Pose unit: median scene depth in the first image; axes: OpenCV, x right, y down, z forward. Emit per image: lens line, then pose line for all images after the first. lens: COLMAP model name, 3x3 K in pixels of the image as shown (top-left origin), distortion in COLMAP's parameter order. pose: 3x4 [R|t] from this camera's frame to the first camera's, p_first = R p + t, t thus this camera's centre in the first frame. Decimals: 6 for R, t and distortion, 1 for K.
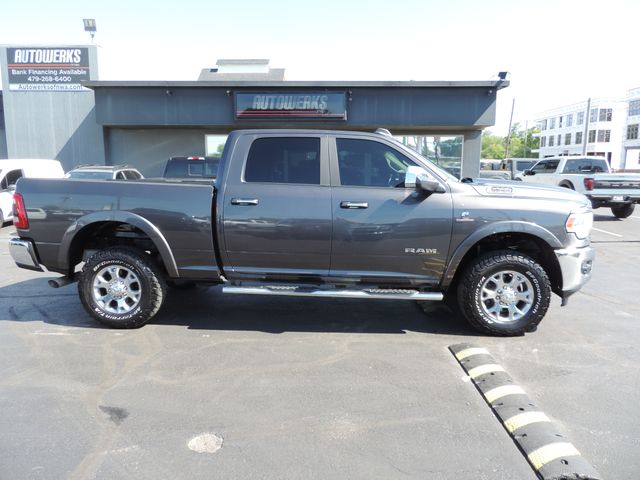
lens RADIAL K [[458.9, 0, 319.4], [0, 458.9, 239.9], [0, 0, 1]] dist [-0.002623, -0.005302]
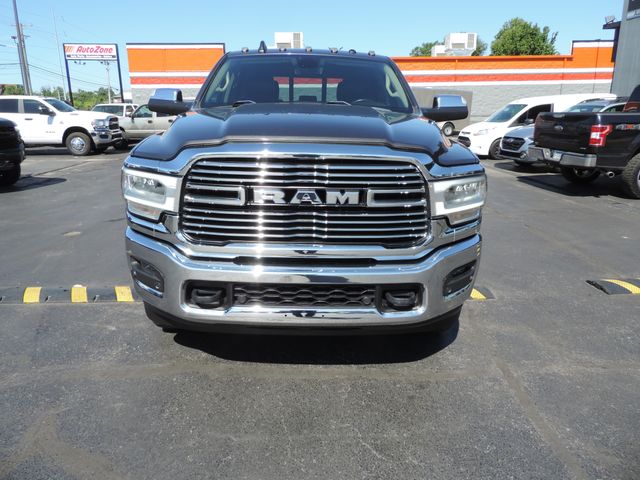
lens RADIAL K [[458.9, 0, 319.3], [0, 458.9, 239.8], [0, 0, 1]] dist [-0.002623, -0.005302]
pose [[0.044297, 0.268072, -0.962380, 0.622444], [-0.142415, 0.955181, 0.259512, -0.083334], [0.988815, 0.125562, 0.080489, 0.654674]]
